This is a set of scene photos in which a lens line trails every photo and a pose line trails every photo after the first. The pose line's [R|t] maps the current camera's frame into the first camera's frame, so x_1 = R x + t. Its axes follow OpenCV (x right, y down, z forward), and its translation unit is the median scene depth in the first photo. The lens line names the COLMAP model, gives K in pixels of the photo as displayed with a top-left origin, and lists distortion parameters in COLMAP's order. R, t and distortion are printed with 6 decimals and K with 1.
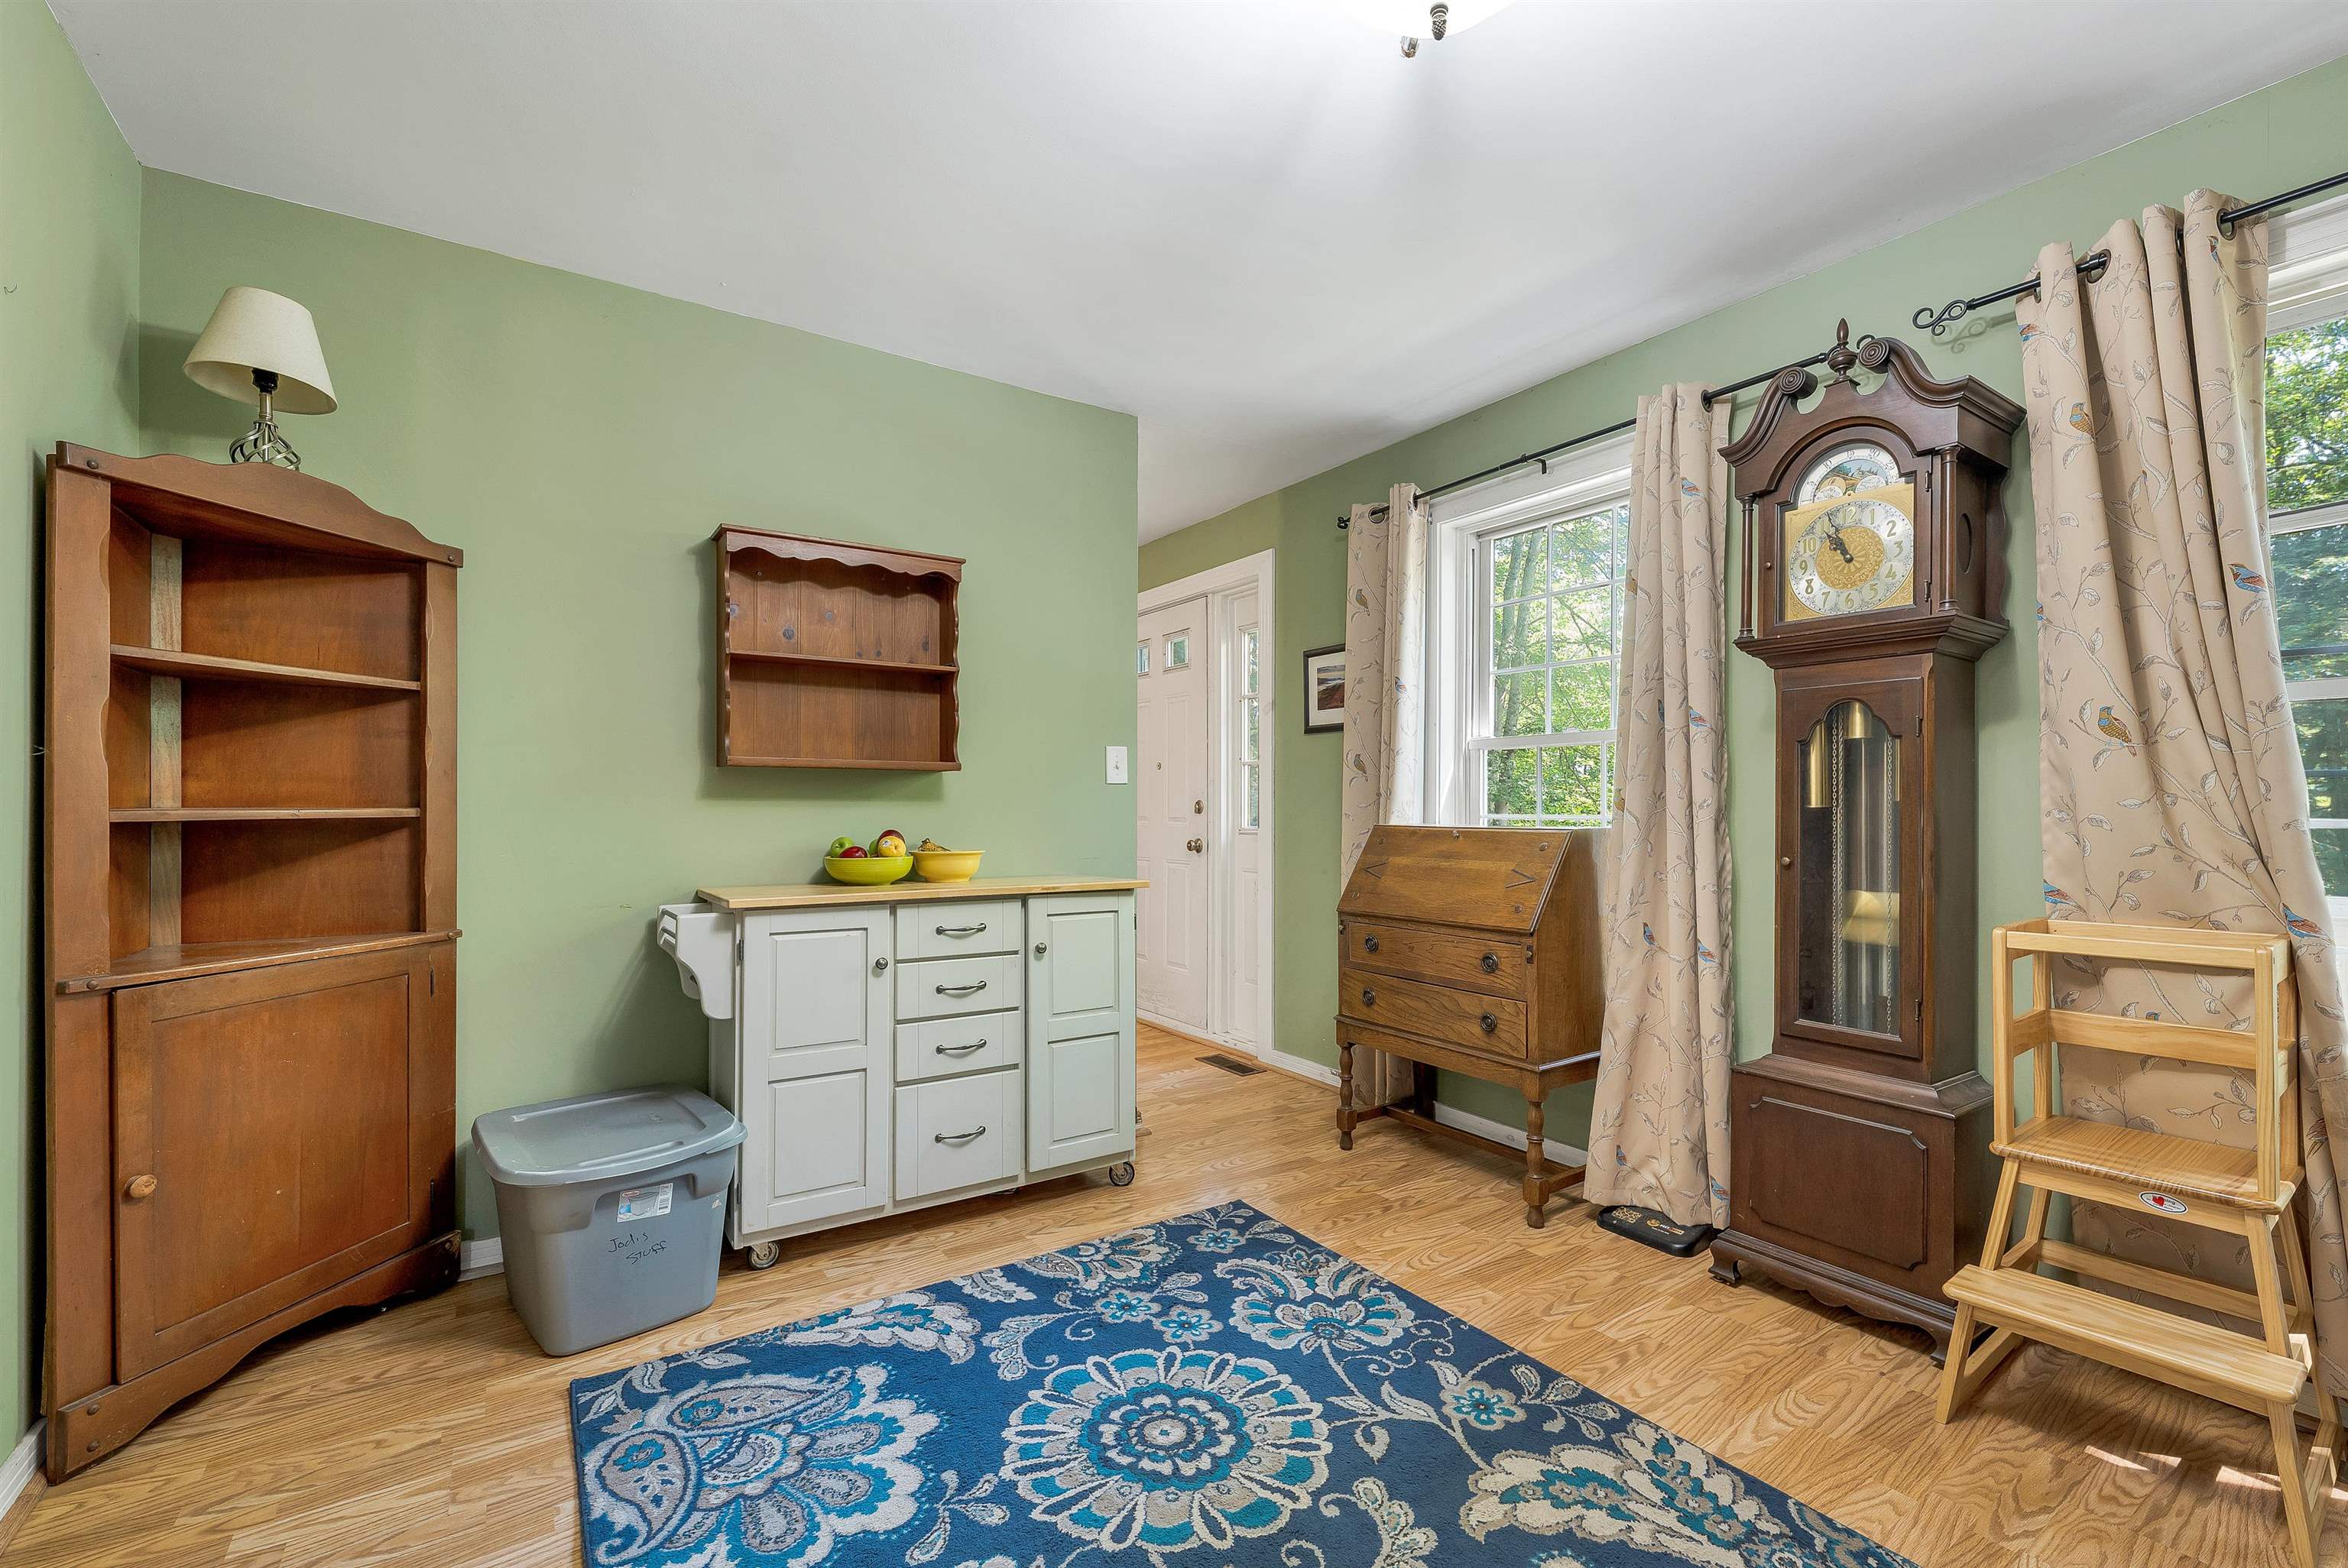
lens RADIAL K [[995.5, 0, 1171.1], [0, 995.5, 804.4], [0, 0, 1]] dist [-0.003151, -0.000260]
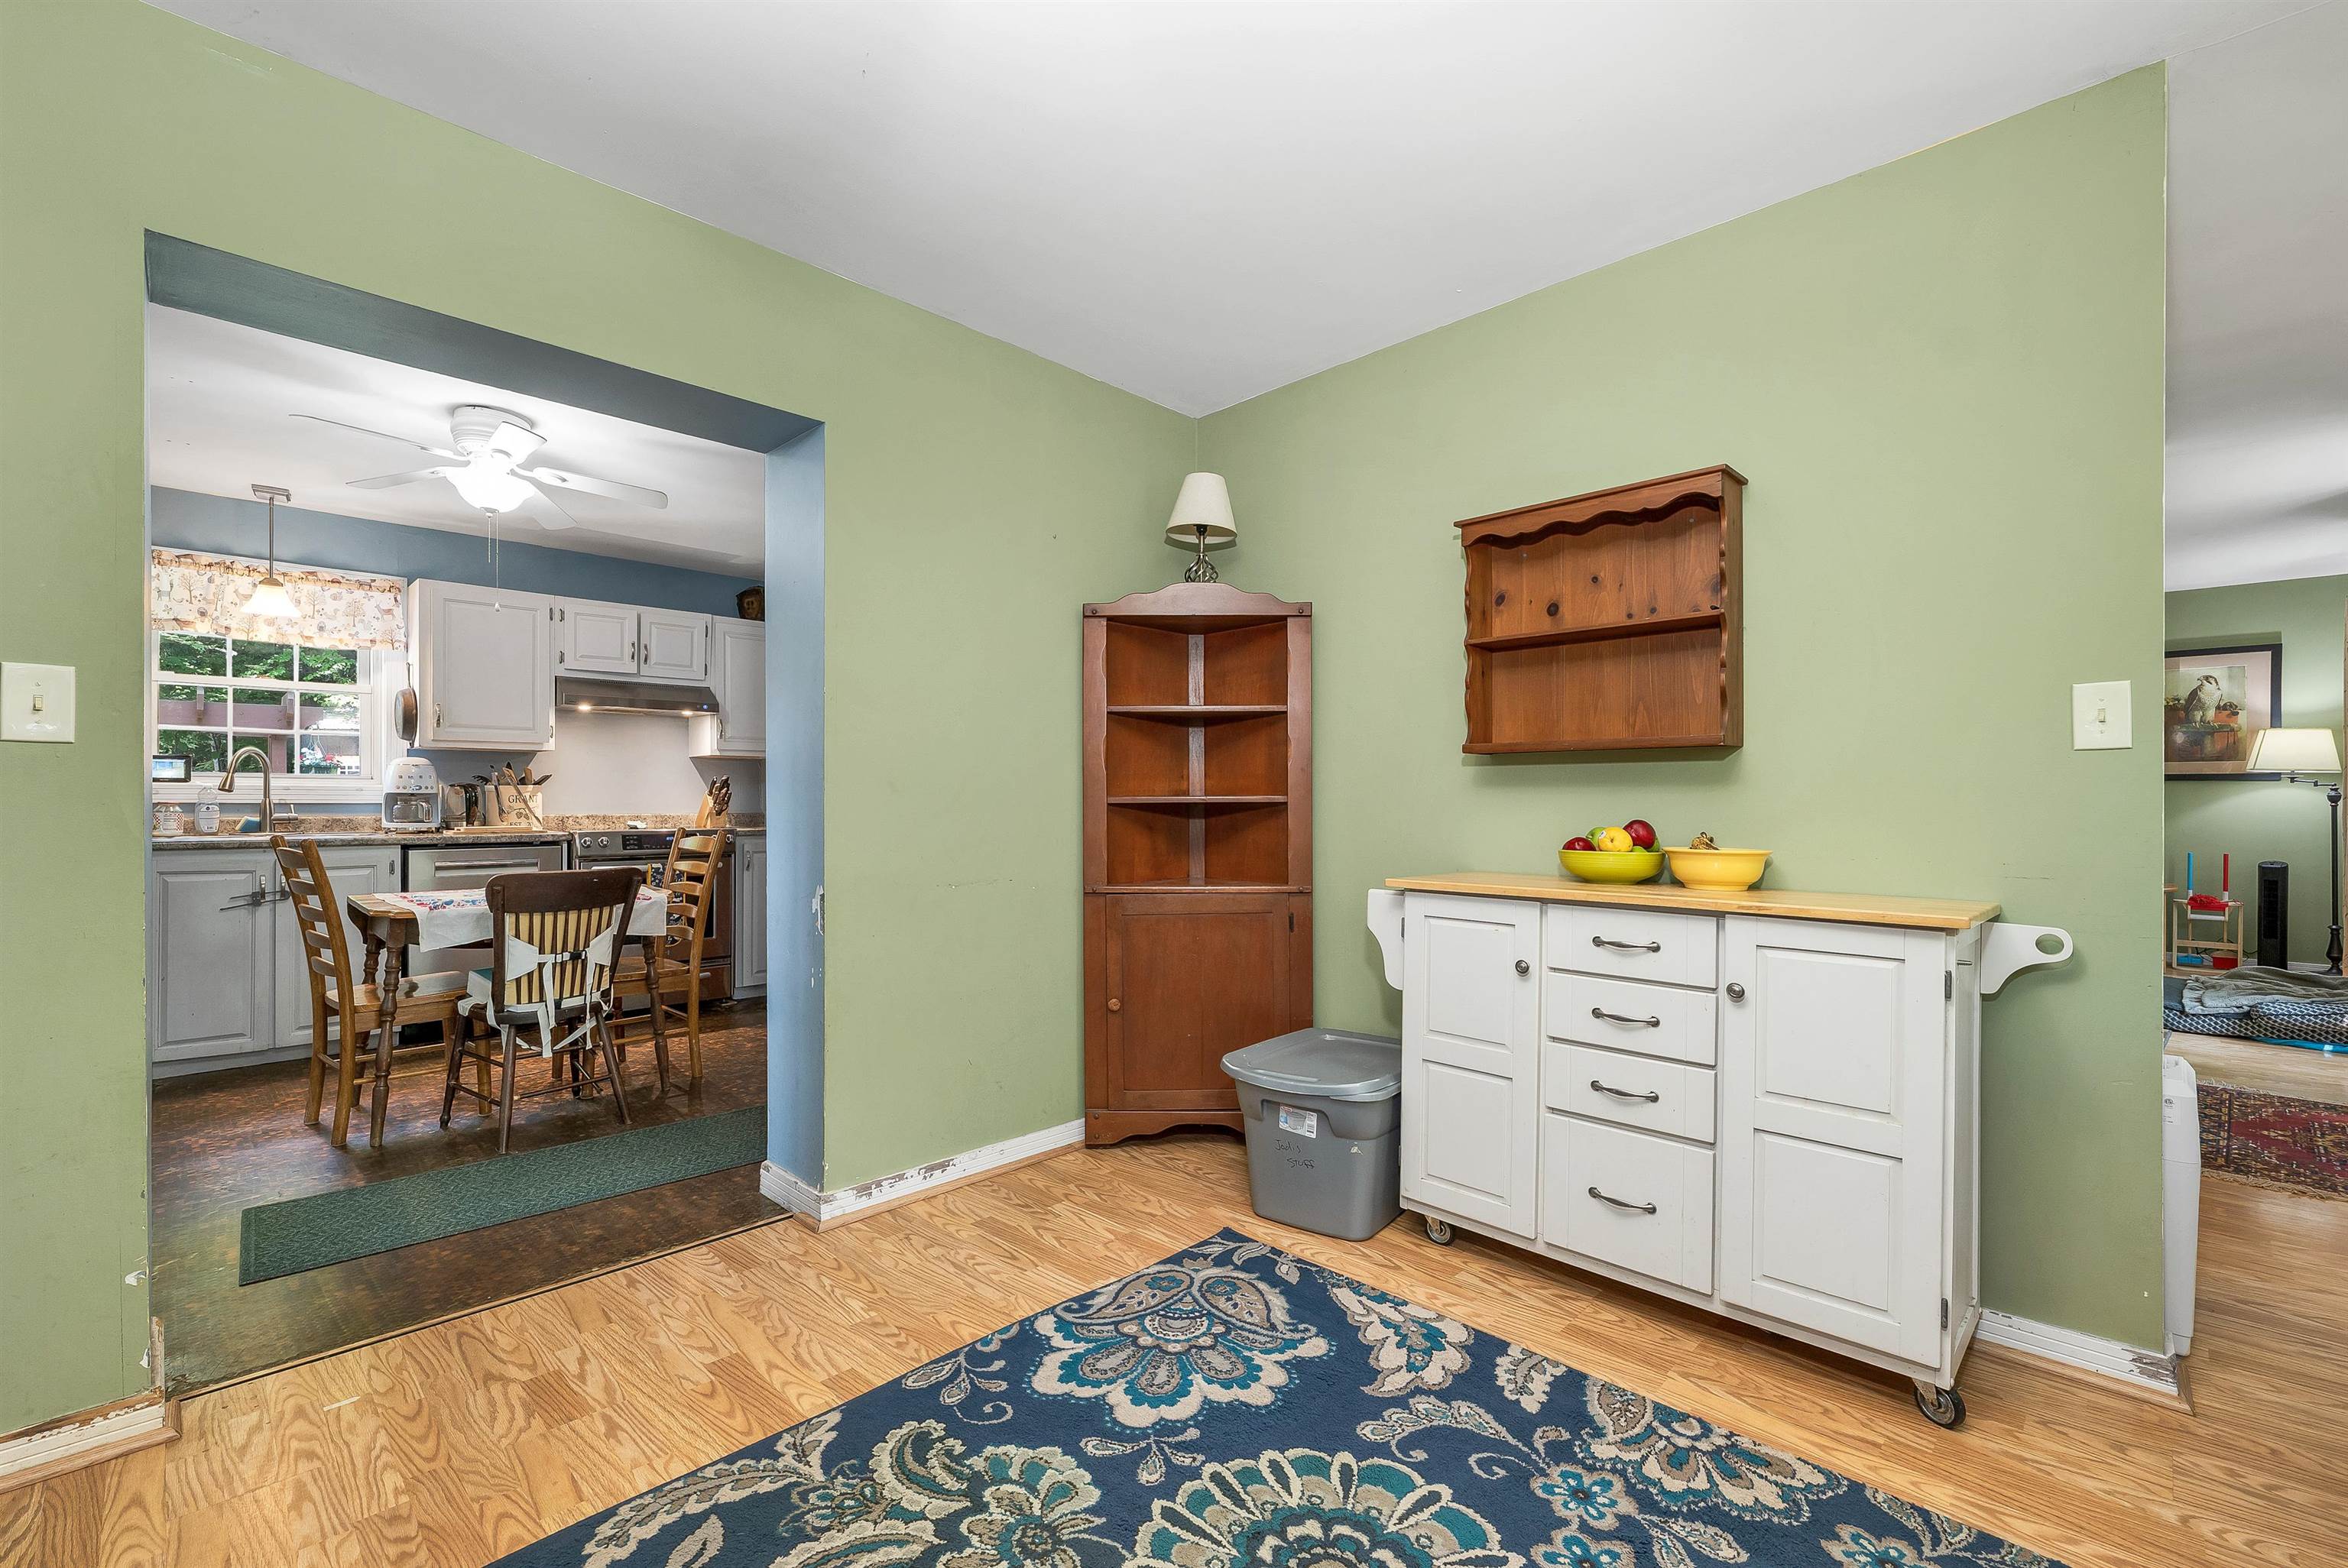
lens RADIAL K [[995.5, 0, 1171.1], [0, 995.5, 804.4], [0, 0, 1]] dist [-0.003151, -0.000260]
pose [[0.203168, 0.003114, -0.979139, 0.615258], [0.002556, 0.999990, 0.003711, 0.011734], [0.979141, -0.003257, 0.203158, 0.601092]]
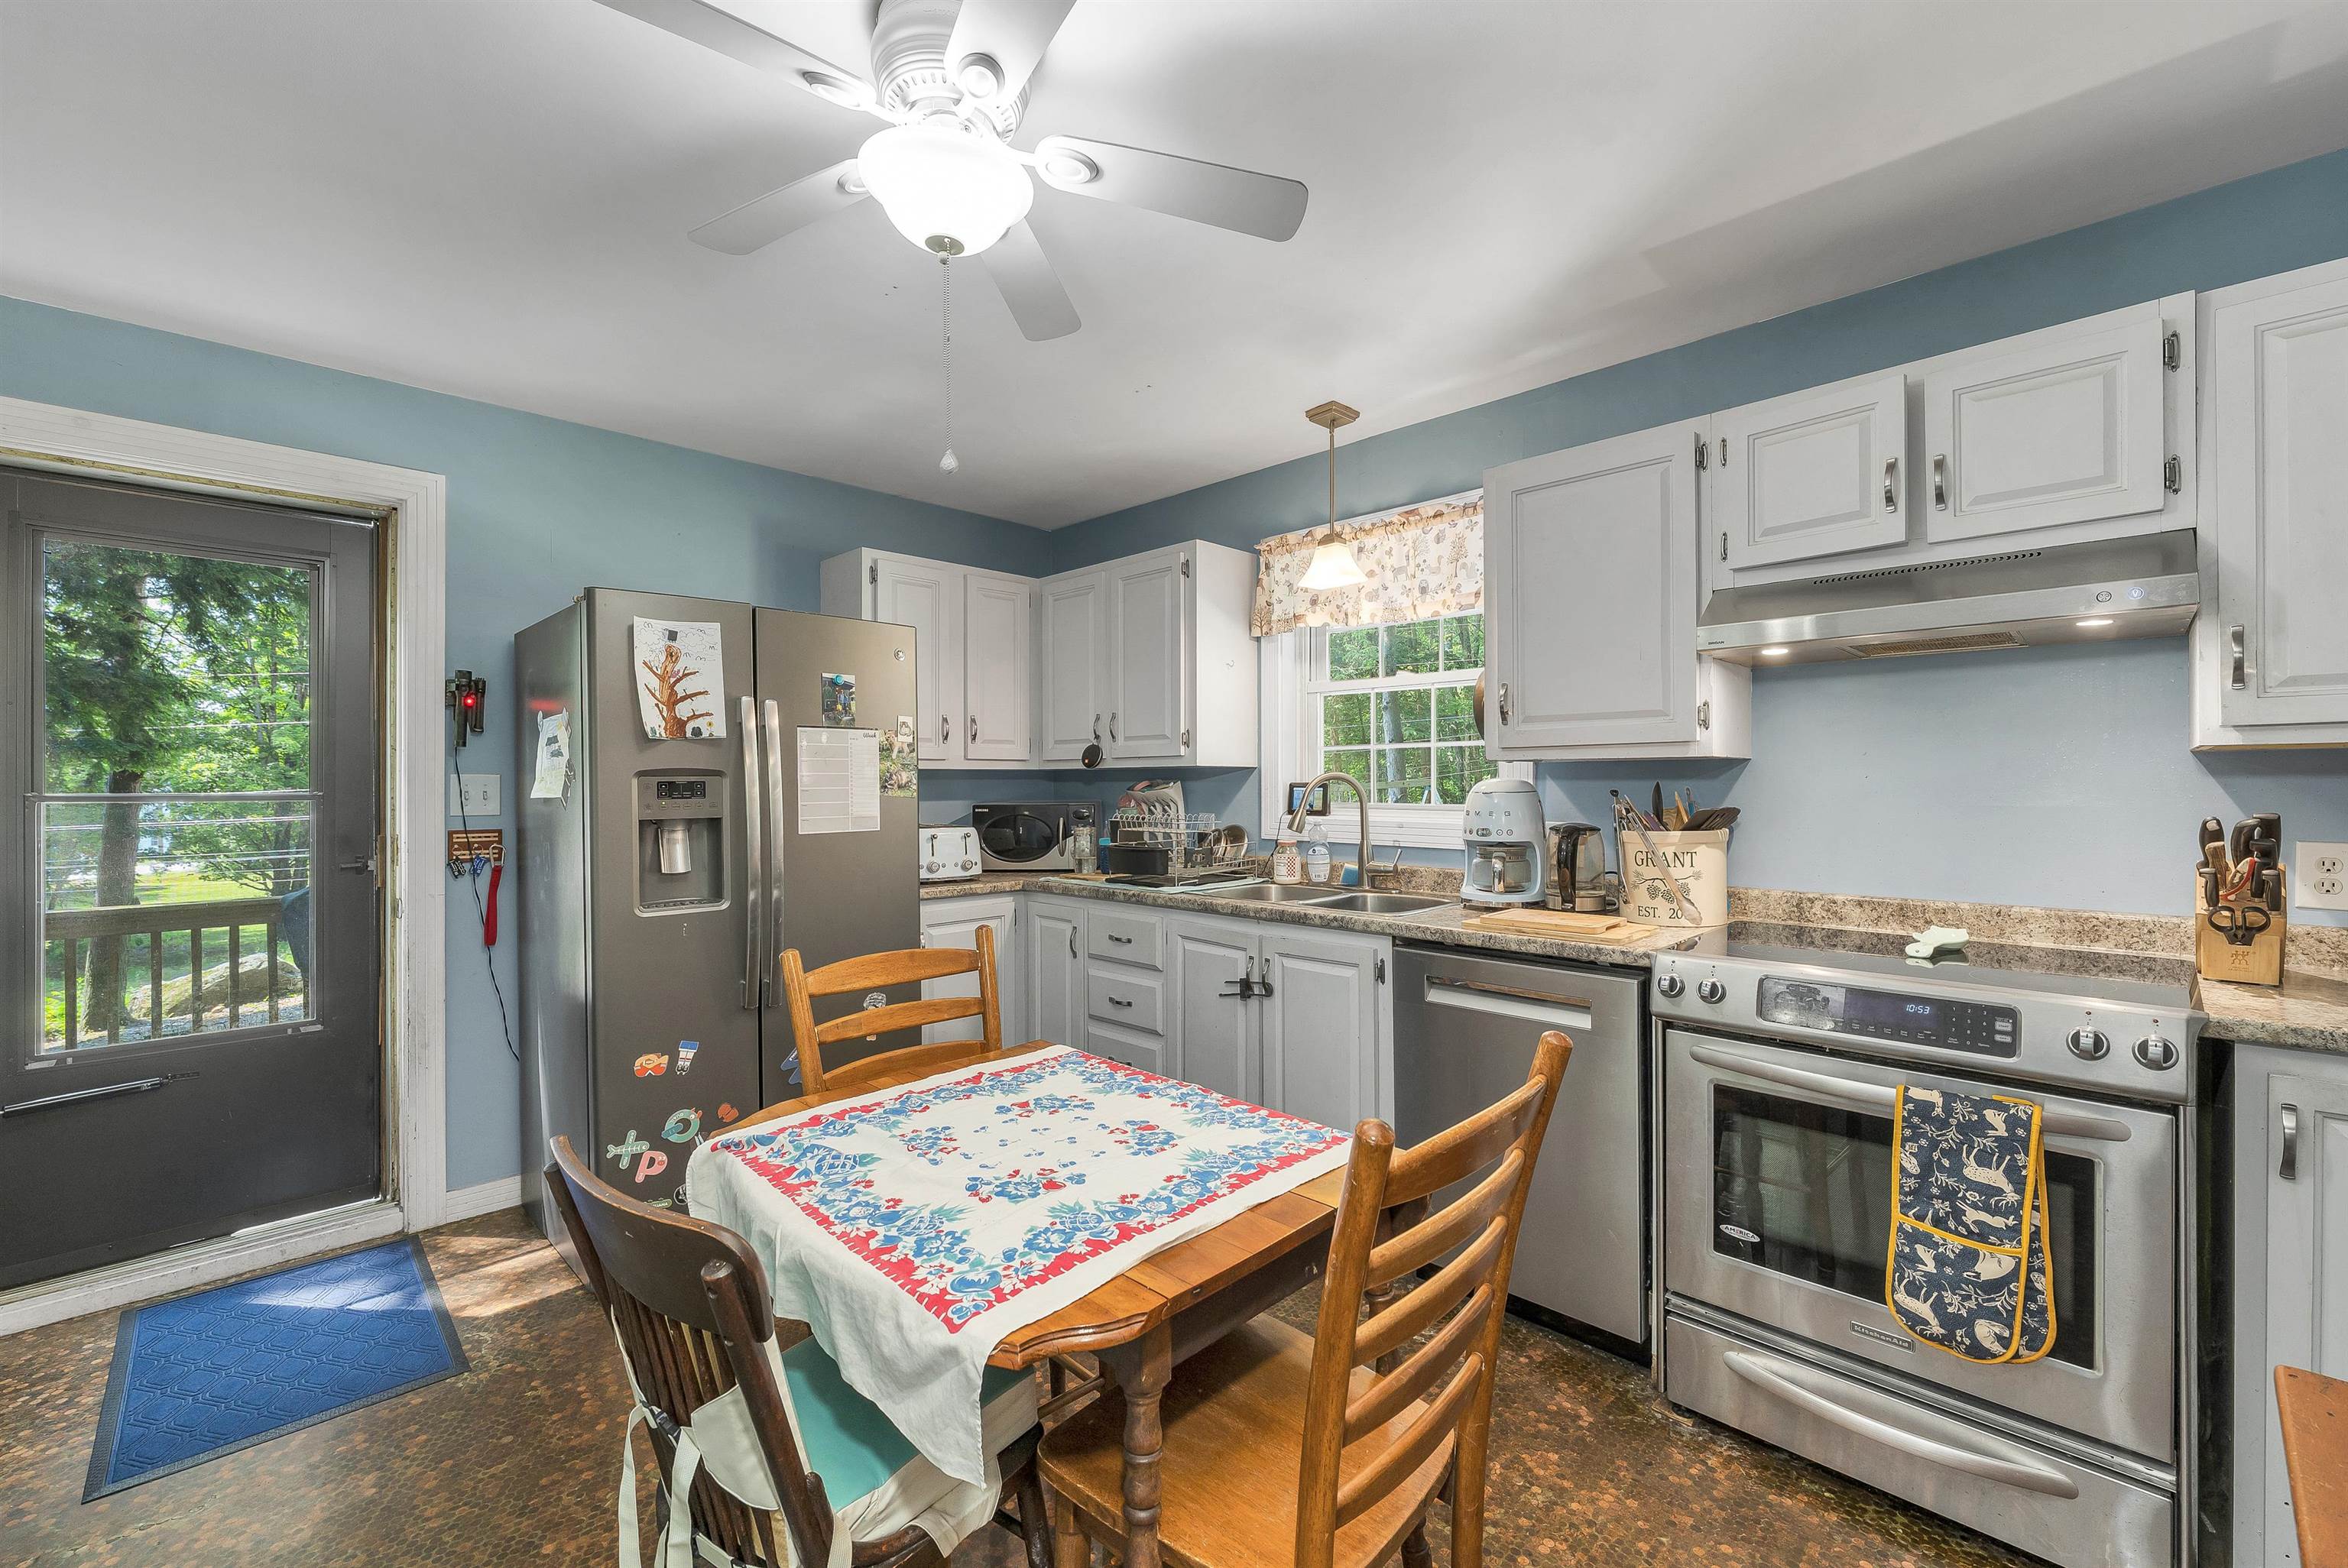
lens RADIAL K [[974.1, 0, 1179.3], [0, 974.1, 786.0], [0, 0, 1]] dist [-0.001579, 0.000305]
pose [[-0.978511, 0.004638, -0.206143, -1.265035], [0.004654, 0.999989, 0.000406, -0.084328], [0.206143, -0.000562, -0.978522, 0.555229]]
